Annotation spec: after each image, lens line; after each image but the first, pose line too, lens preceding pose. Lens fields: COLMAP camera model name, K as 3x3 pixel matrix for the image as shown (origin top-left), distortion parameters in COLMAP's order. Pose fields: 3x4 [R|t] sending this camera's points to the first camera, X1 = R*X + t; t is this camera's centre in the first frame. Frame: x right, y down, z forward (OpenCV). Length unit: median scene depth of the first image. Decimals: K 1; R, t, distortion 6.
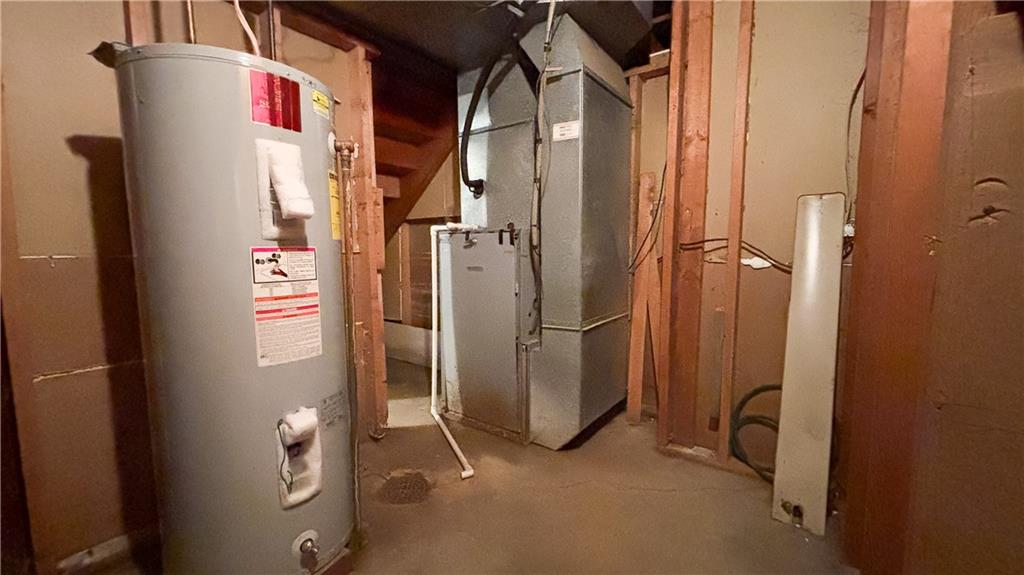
lens RADIAL K [[424.9, 0, 496.5], [0, 424.9, 290.2], [0, 0, 1]] dist [0.009635, 0.000097]
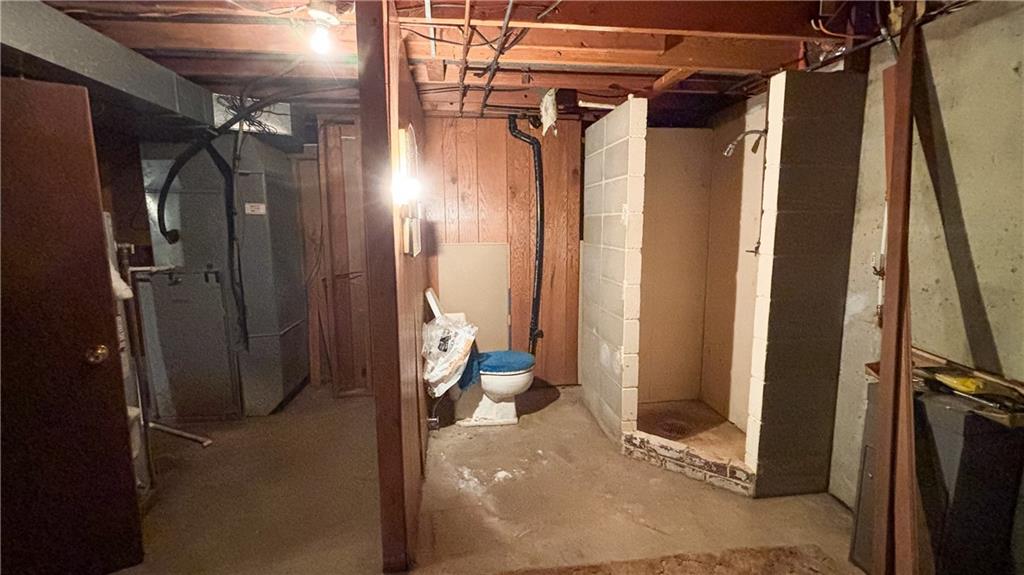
lens RADIAL K [[424.9, 0, 496.5], [0, 424.9, 290.2], [0, 0, 1]] dist [0.009635, 0.000097]
pose [[0.725535, -0.090577, 0.682199, -0.255633], [0.071002, 0.995863, 0.056710, -0.094665], [-0.684513, 0.007292, 0.728964, -0.651669]]
